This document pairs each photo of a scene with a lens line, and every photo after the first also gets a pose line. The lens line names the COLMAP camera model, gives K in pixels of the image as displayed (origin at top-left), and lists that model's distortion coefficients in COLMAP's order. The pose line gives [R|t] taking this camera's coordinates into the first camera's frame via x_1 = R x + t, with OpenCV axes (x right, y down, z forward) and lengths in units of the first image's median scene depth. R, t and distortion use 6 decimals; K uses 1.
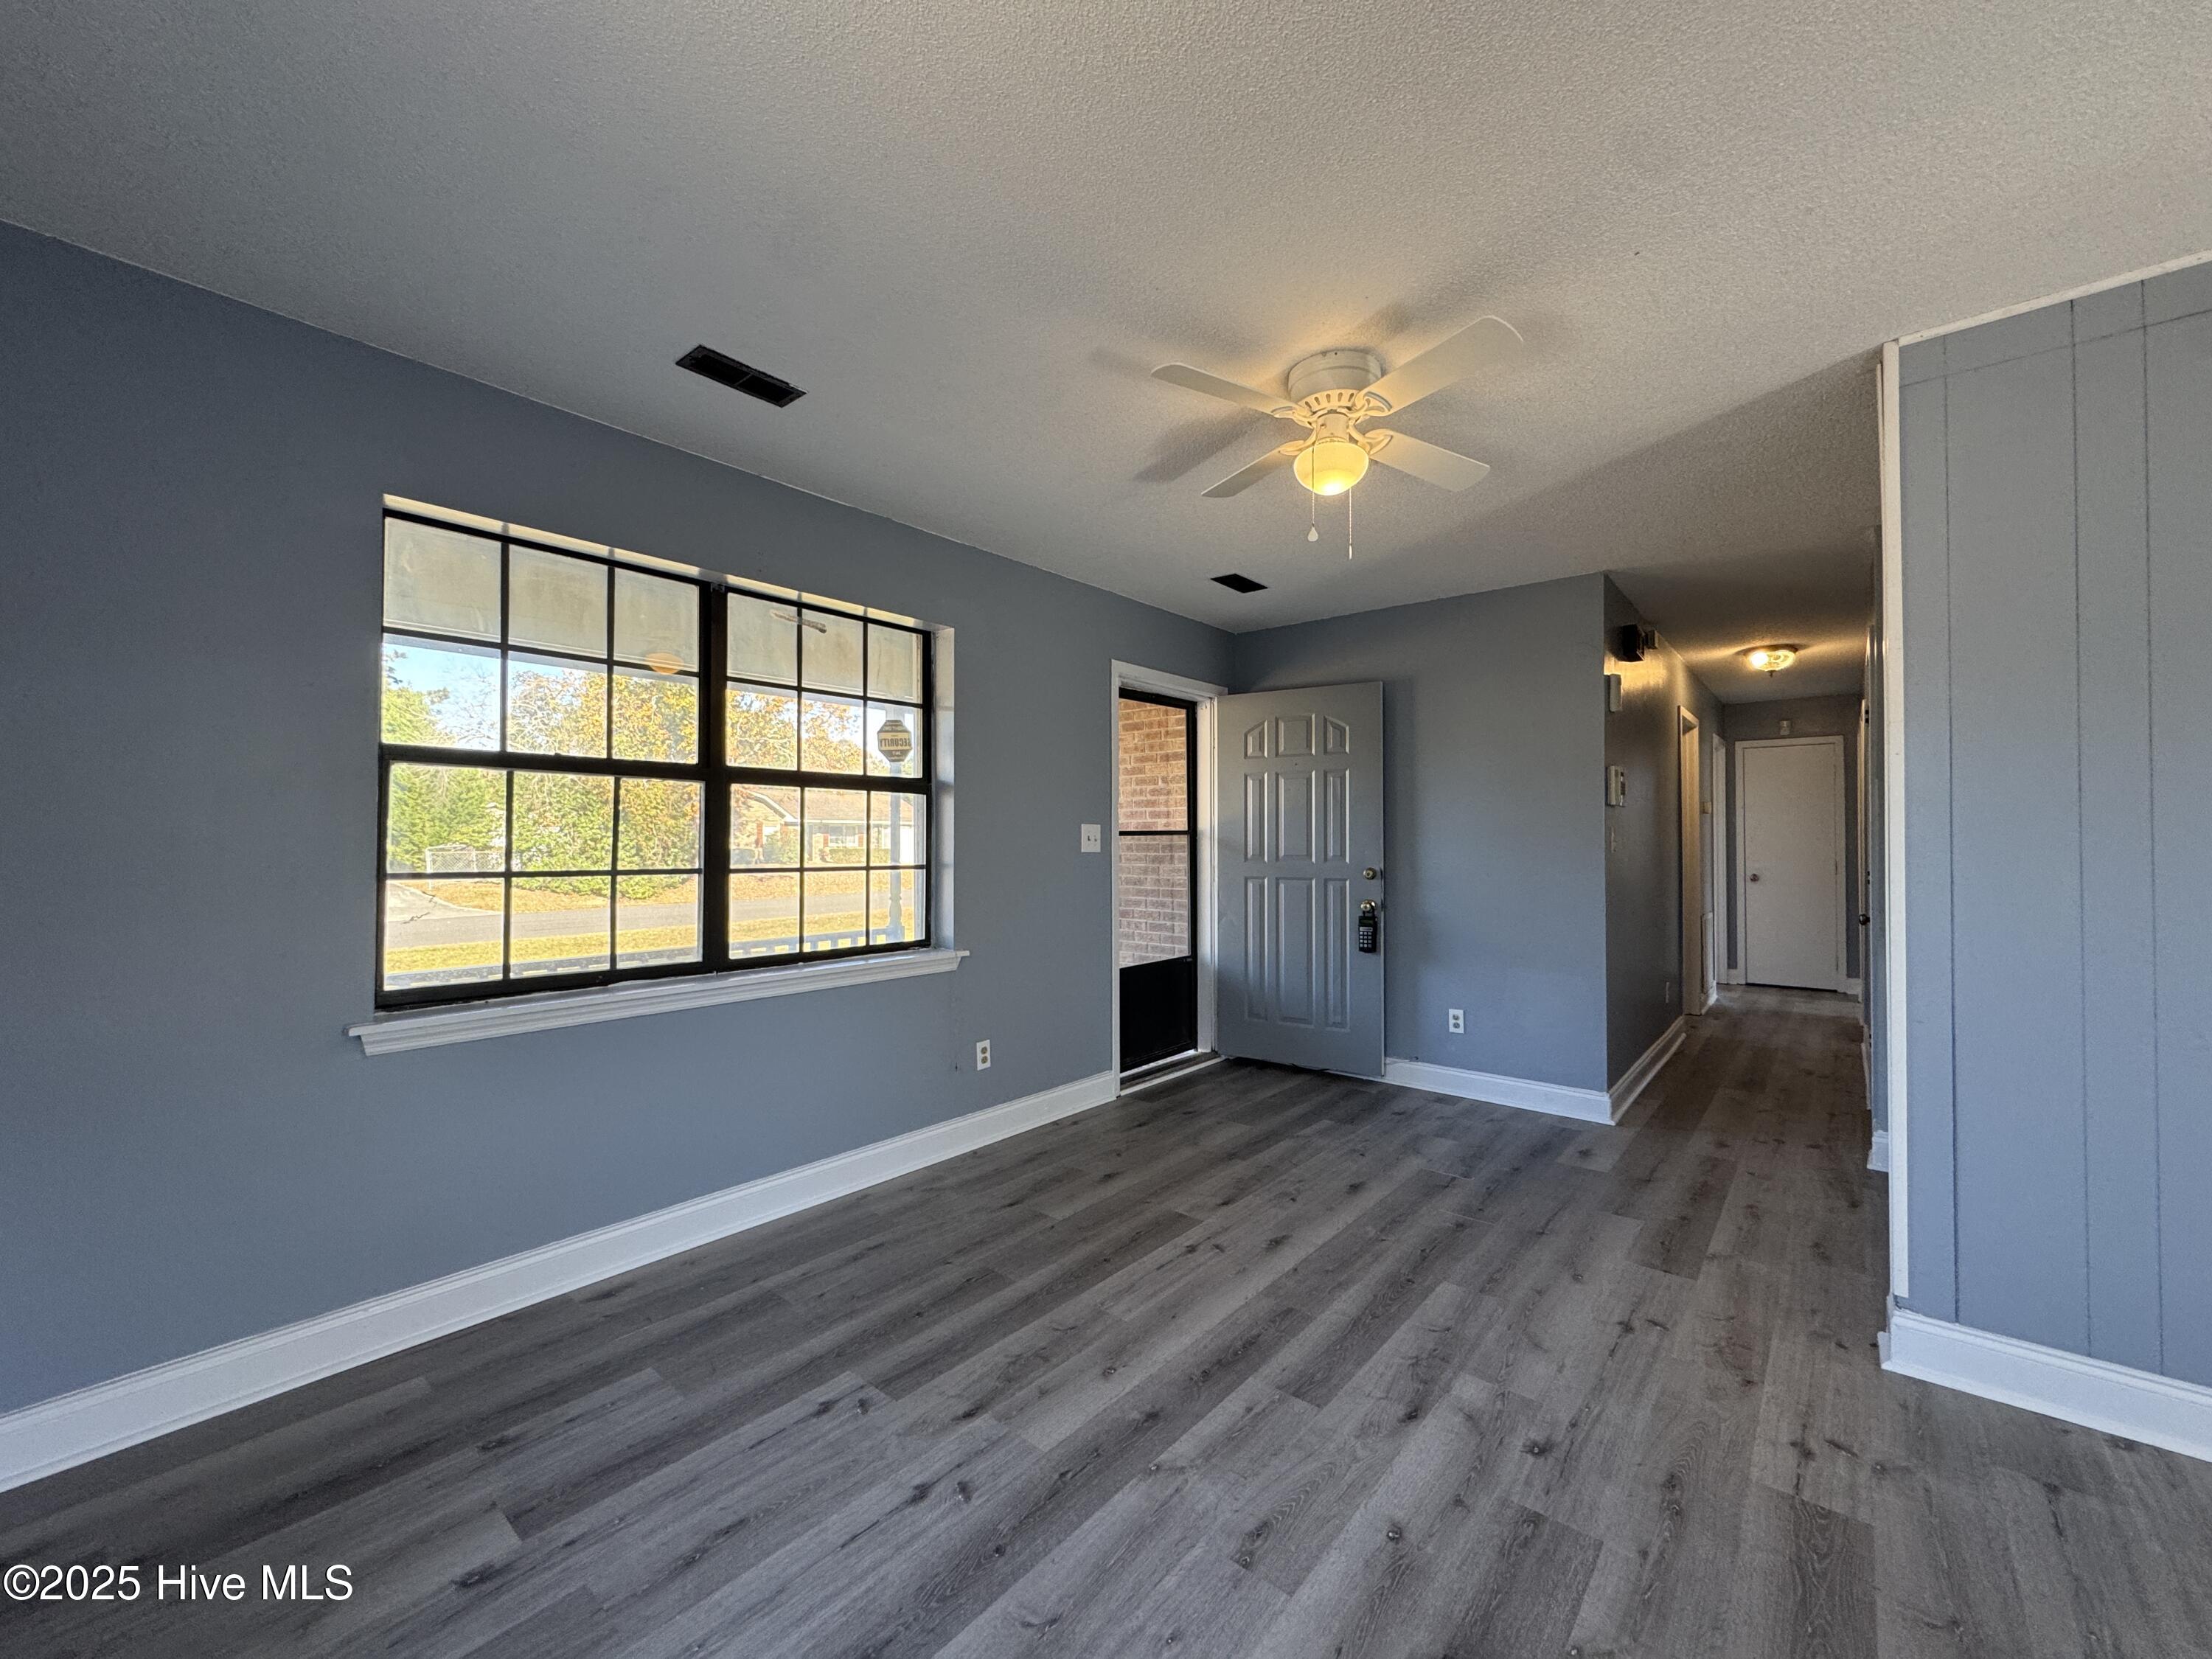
lens RADIAL K [[880.7, 0, 1104.0], [0, 880.7, 833.7], [0, 0, 1]] dist [-0.001540, -0.000016]
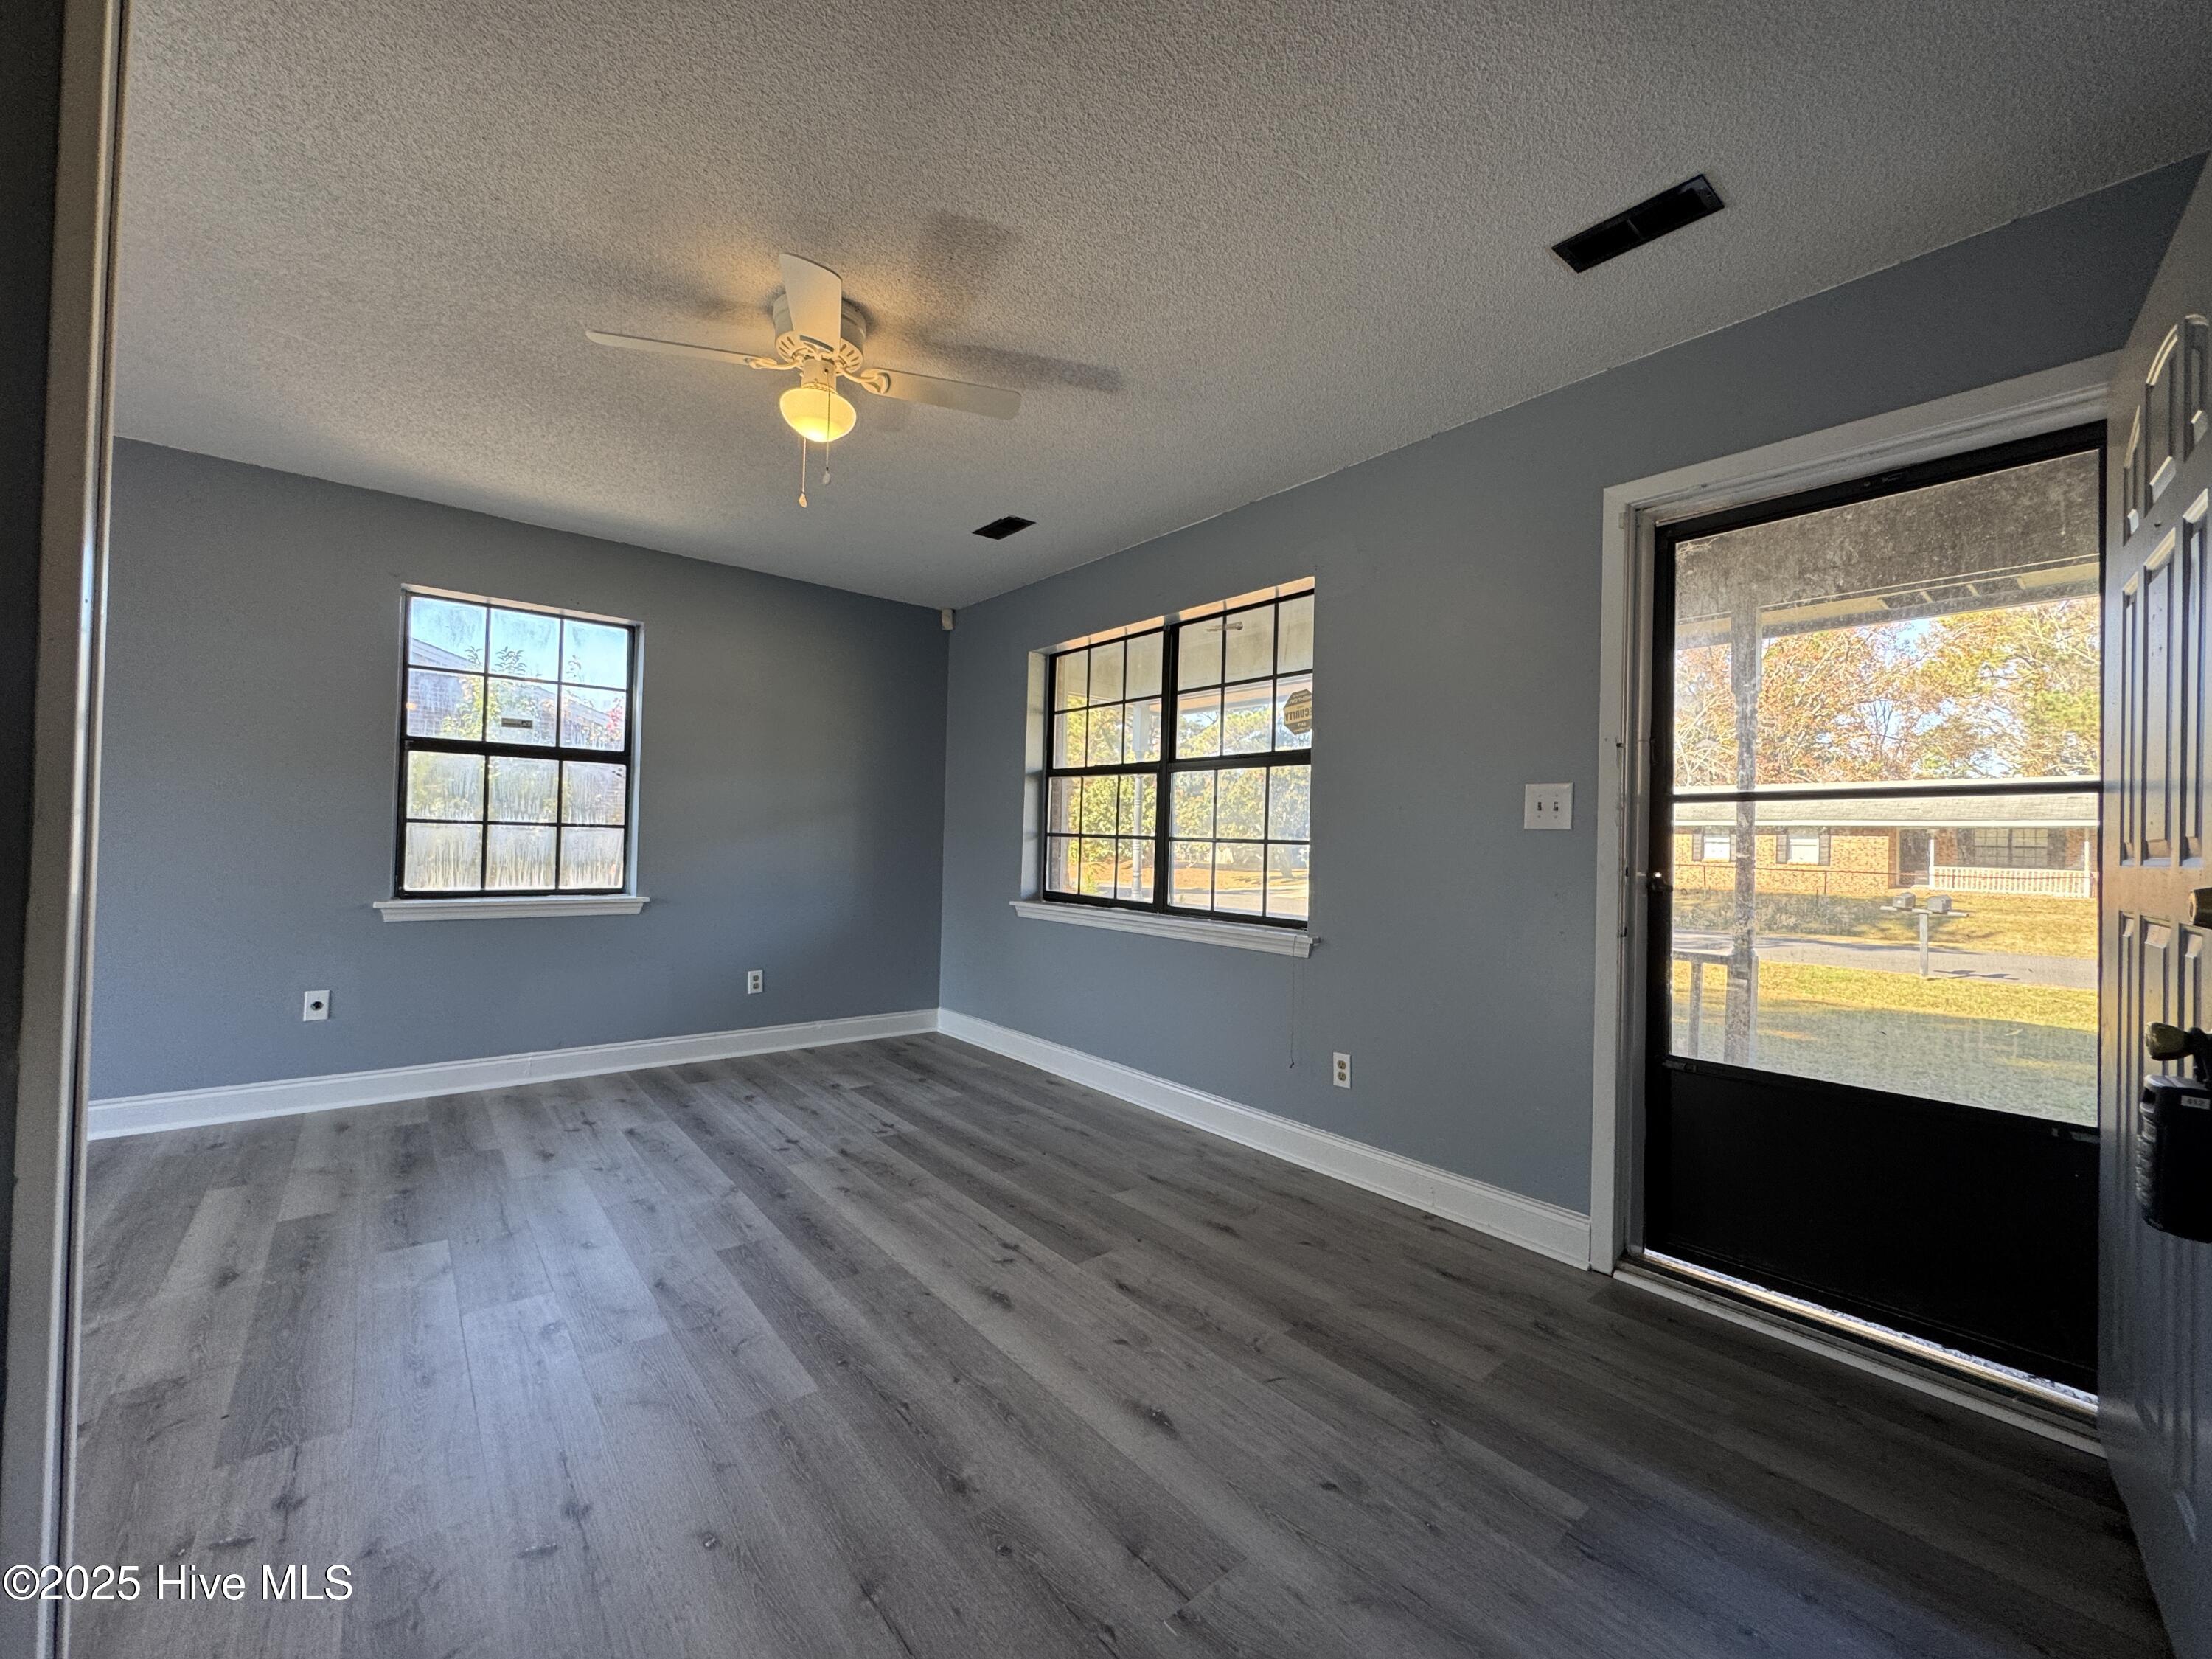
lens RADIAL K [[888.4, 0, 1111.2], [0, 888.4, 844.6], [0, 0, 1]] dist [-0.001432, 0.000359]
pose [[-0.176450, -0.003013, -0.984305, 0.928698], [-0.017890, 0.999840, 0.000147, 0.054023], [0.984147, 0.017635, -0.176476, 1.189484]]
